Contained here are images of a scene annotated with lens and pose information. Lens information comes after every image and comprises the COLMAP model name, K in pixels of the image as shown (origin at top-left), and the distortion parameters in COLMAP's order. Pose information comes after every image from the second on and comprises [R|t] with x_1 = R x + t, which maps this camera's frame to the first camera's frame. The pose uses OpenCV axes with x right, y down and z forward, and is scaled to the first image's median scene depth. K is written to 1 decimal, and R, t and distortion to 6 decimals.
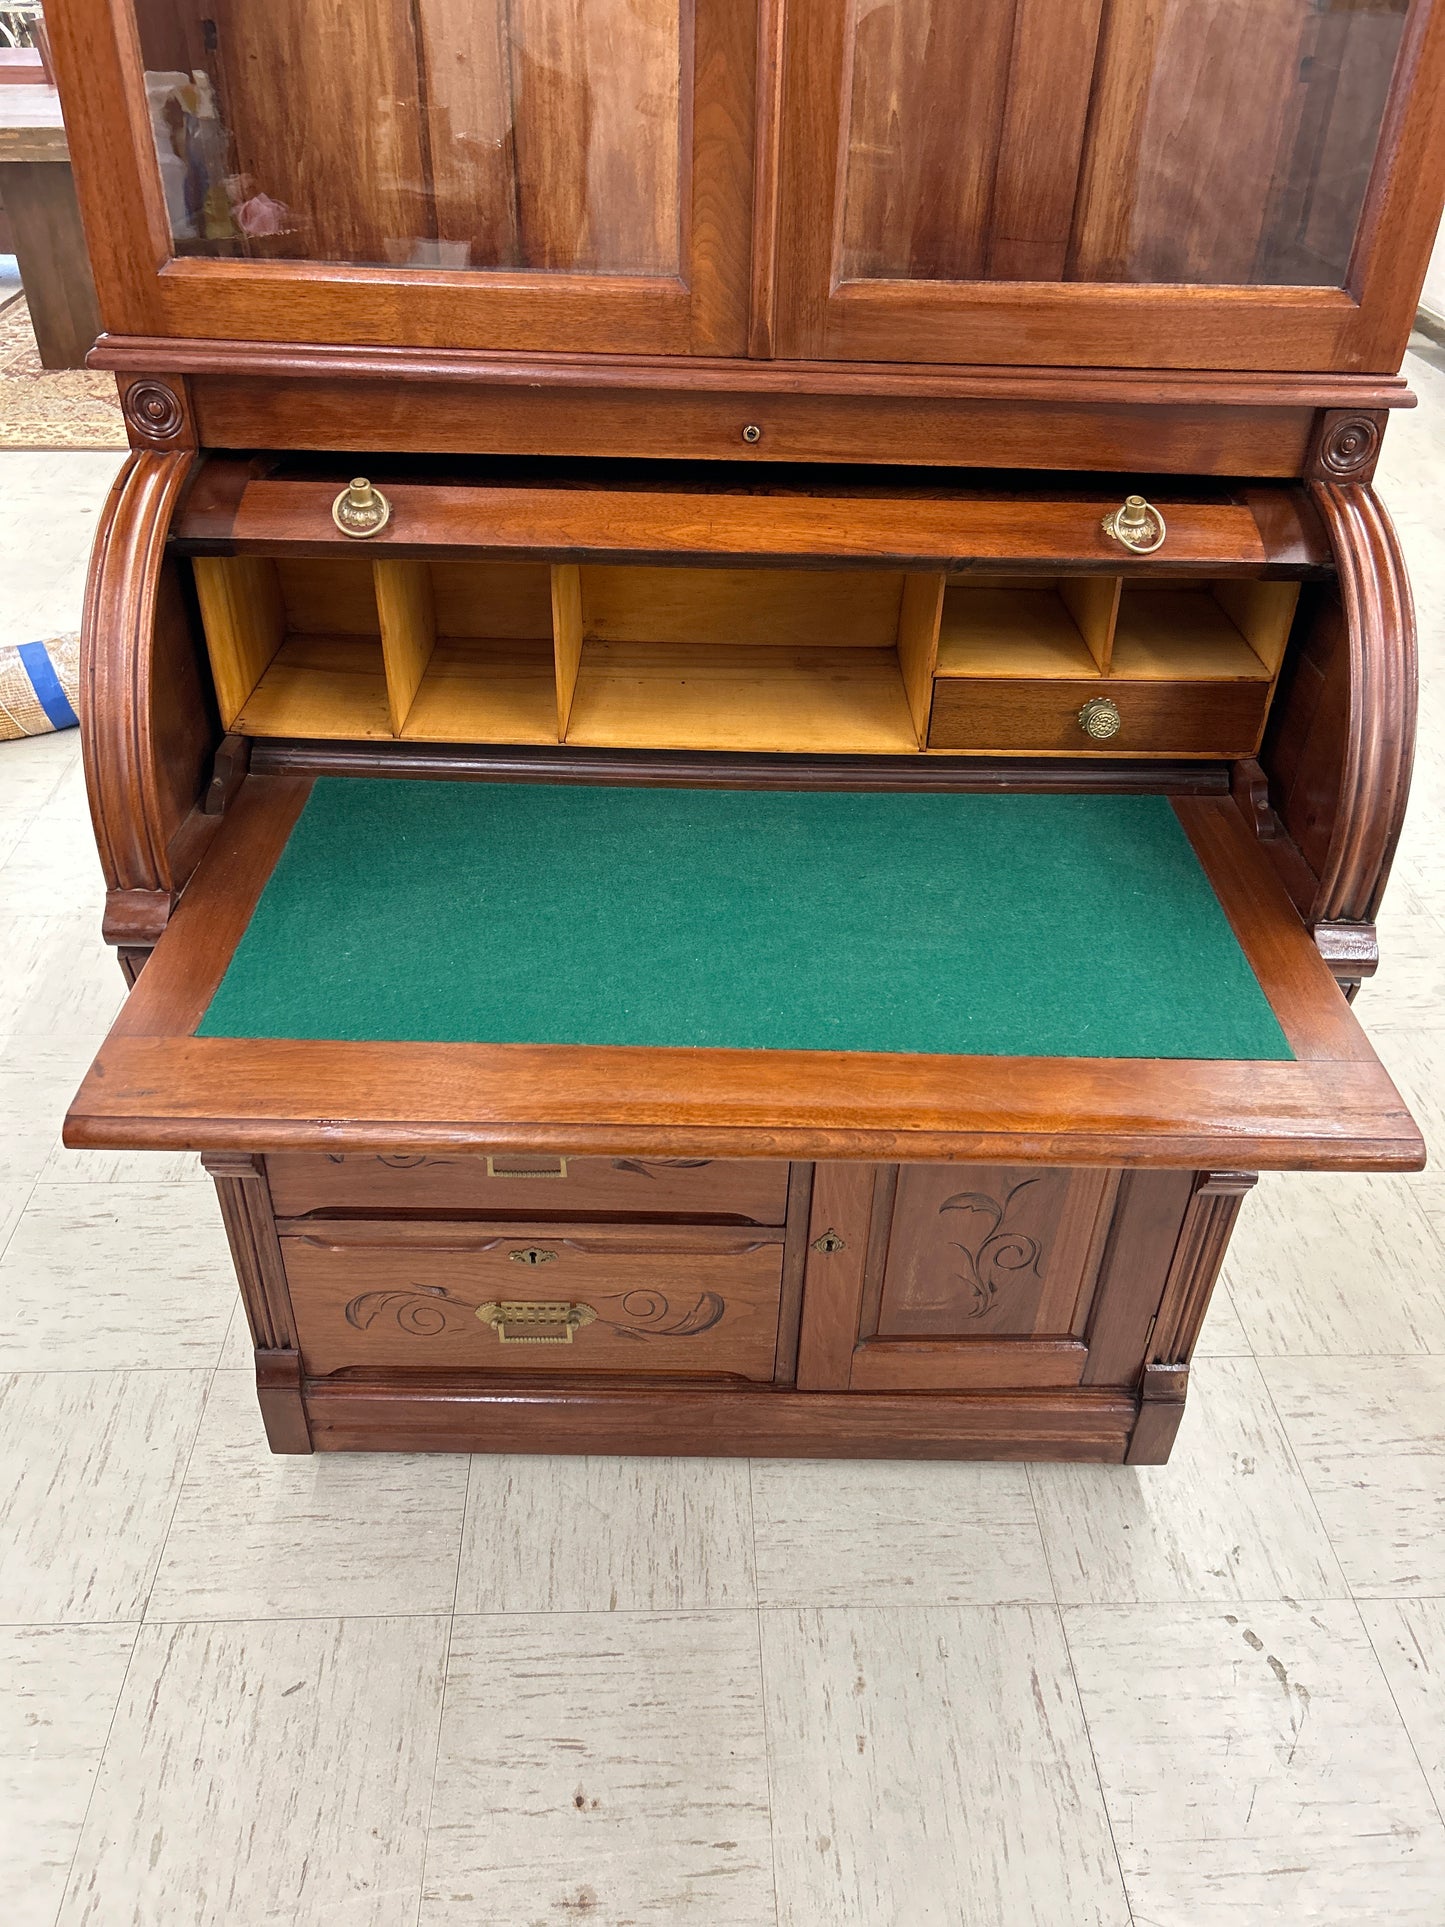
lens RADIAL K [[1460.0, 0, 719.7], [0, 1460.0, 973.7], [0, 0, 1]] dist [0.048023, -0.053413]
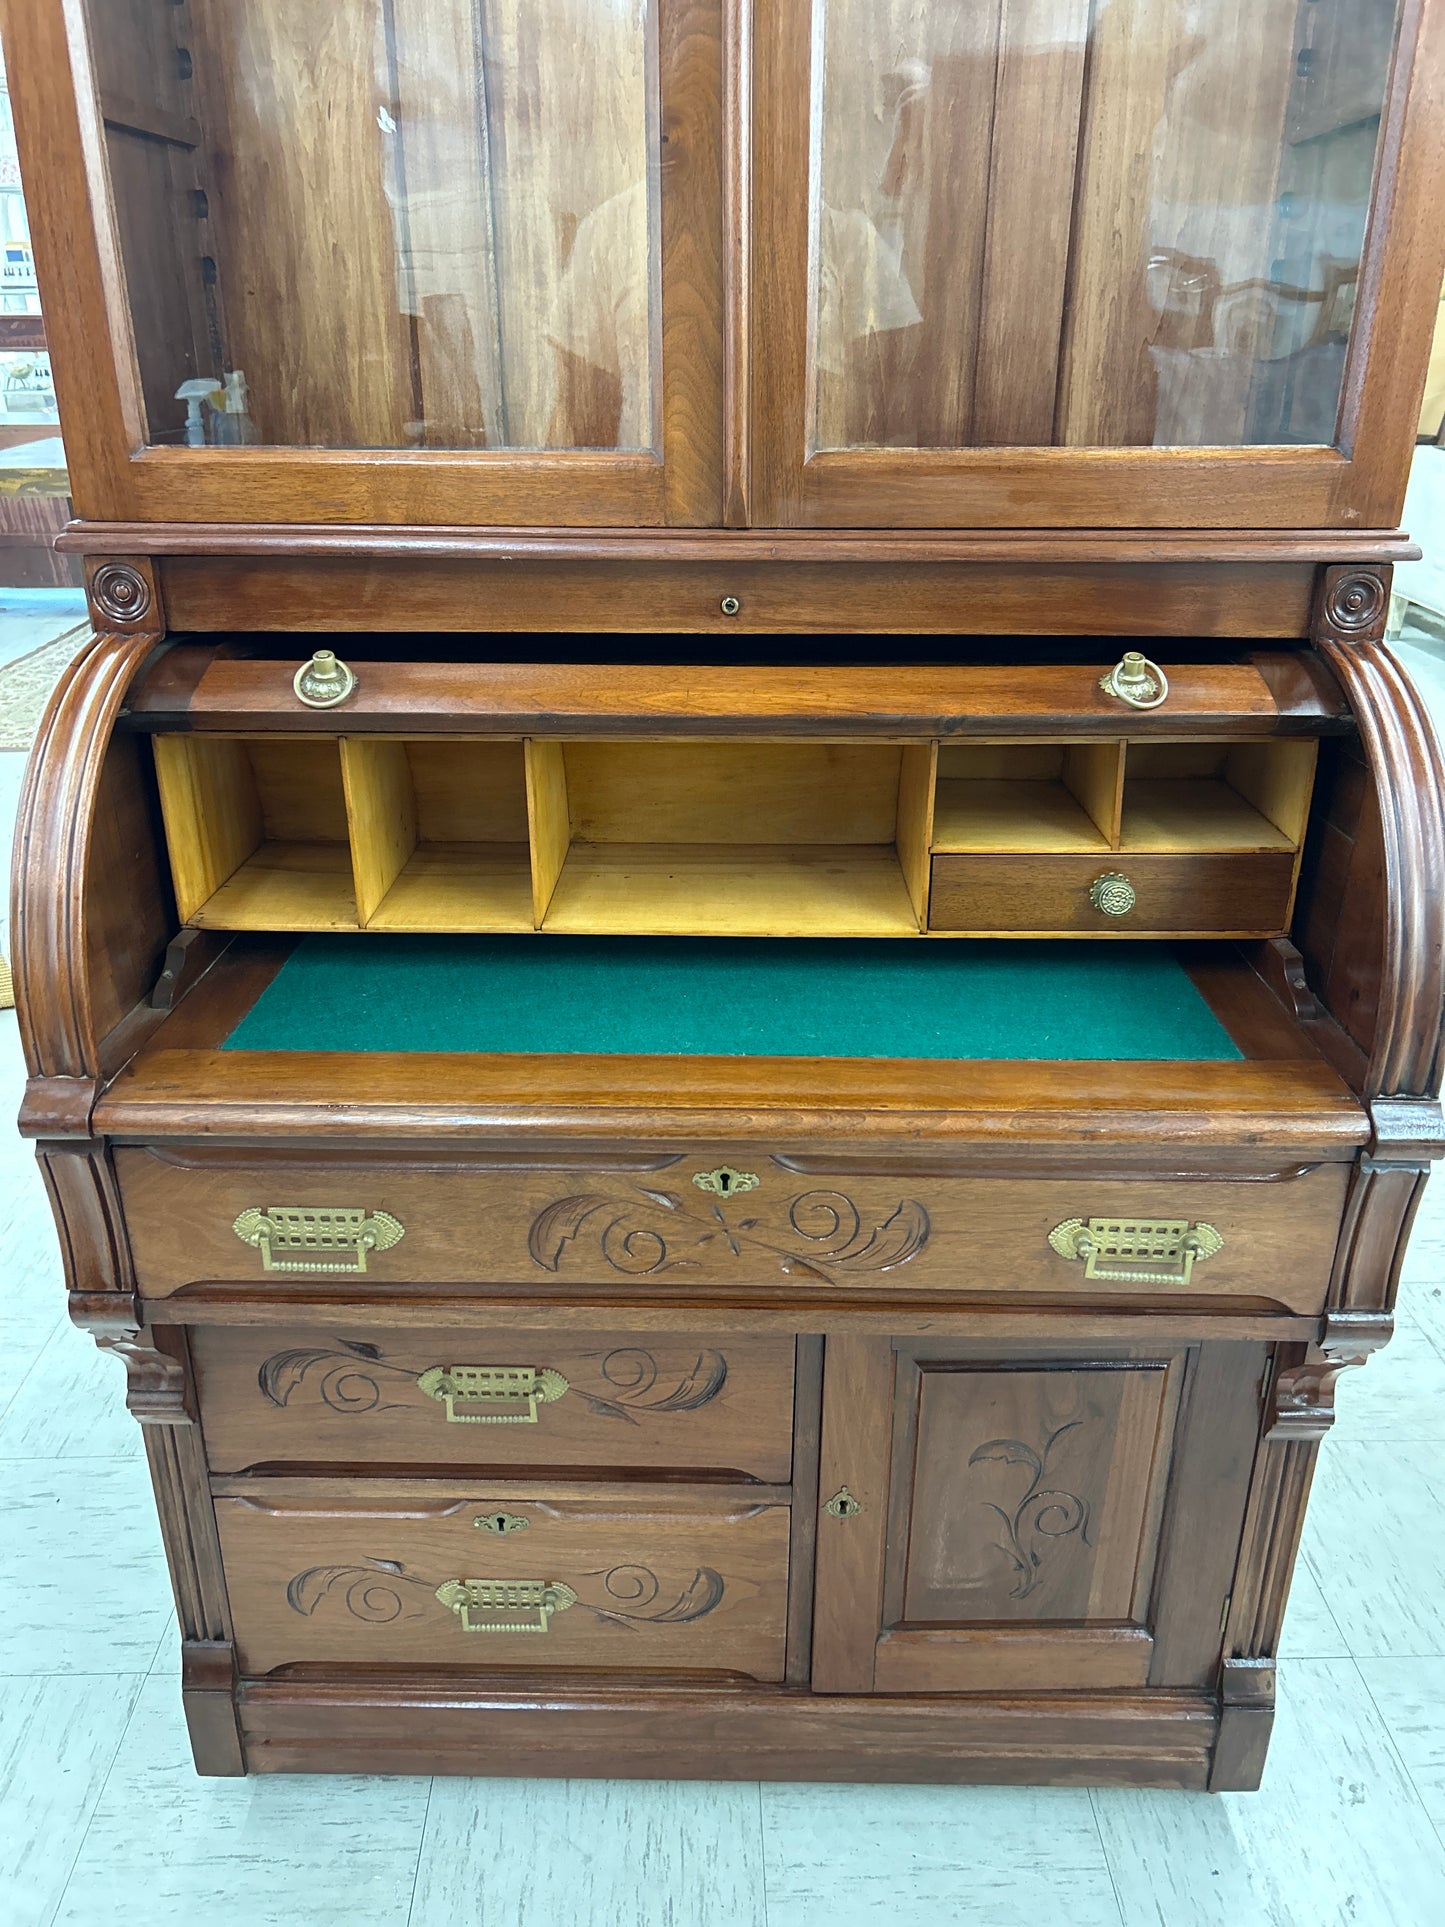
lens RADIAL K [[1460.0, 0, 715.7], [0, 1460.0, 970.4], [0, 0, 1]] dist [0.048023, -0.053413]
pose [[0.999536, -0.014405, -0.026842, 0.027980], [0.008485, 0.977909, -0.208857, 0.056924], [0.029258, 0.208532, 0.977578, 0.083638]]
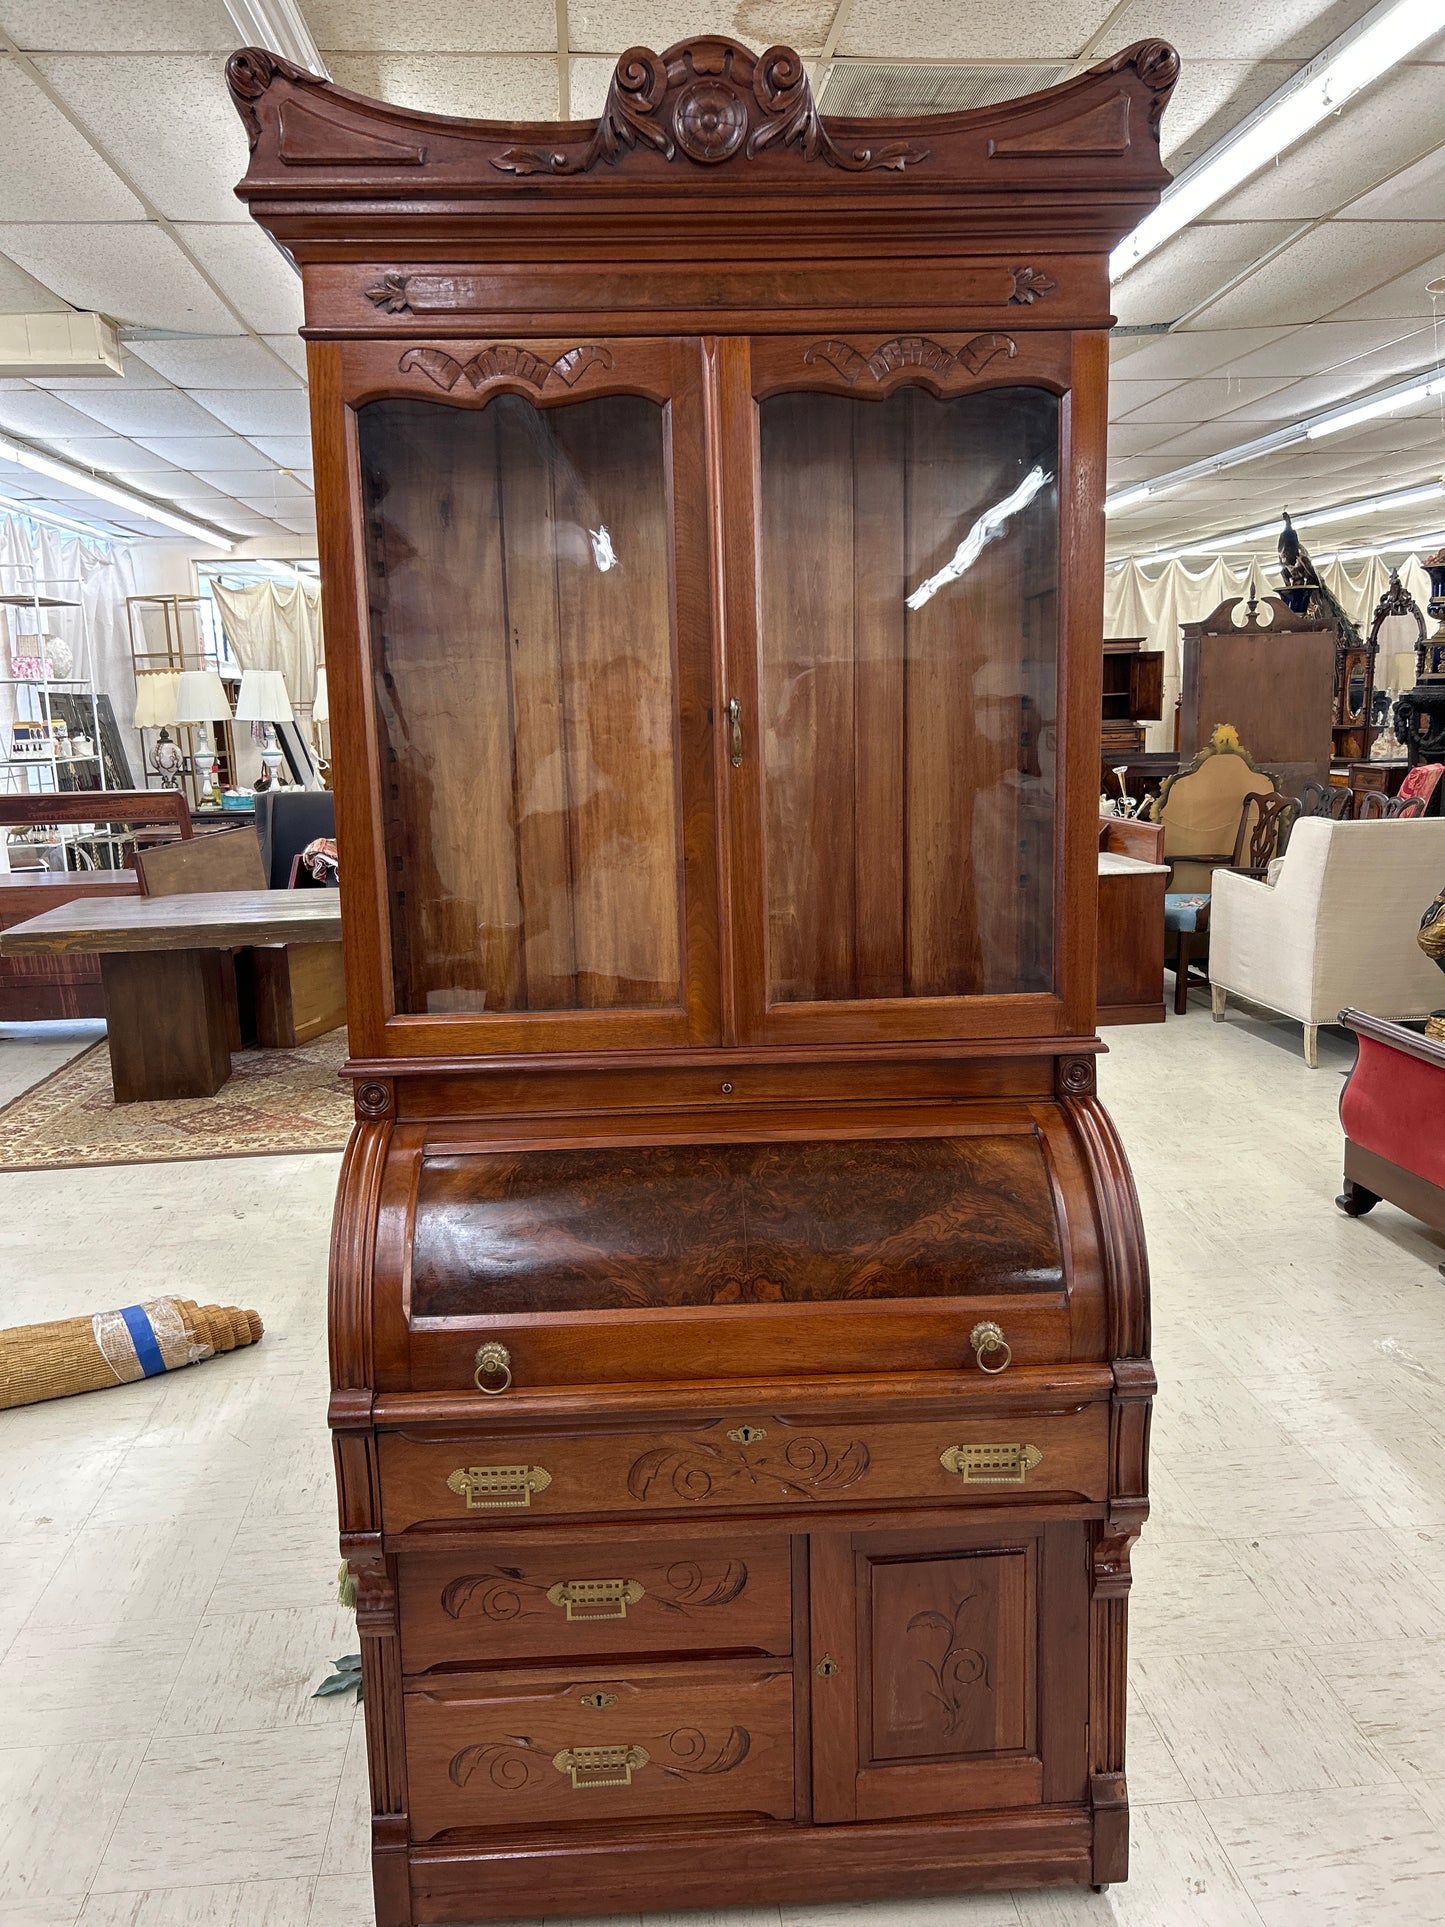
lens RADIAL K [[1460.0, 0, 713.9], [0, 1460.0, 963.0], [0, 0, 1]] dist [0.048023, -0.053413]
pose [[0.997552, -0.057144, 0.040303, -0.042411], [0.069138, 0.892296, -0.446125, 0.201742], [-0.010469, 0.447820, 0.894063, -0.453241]]
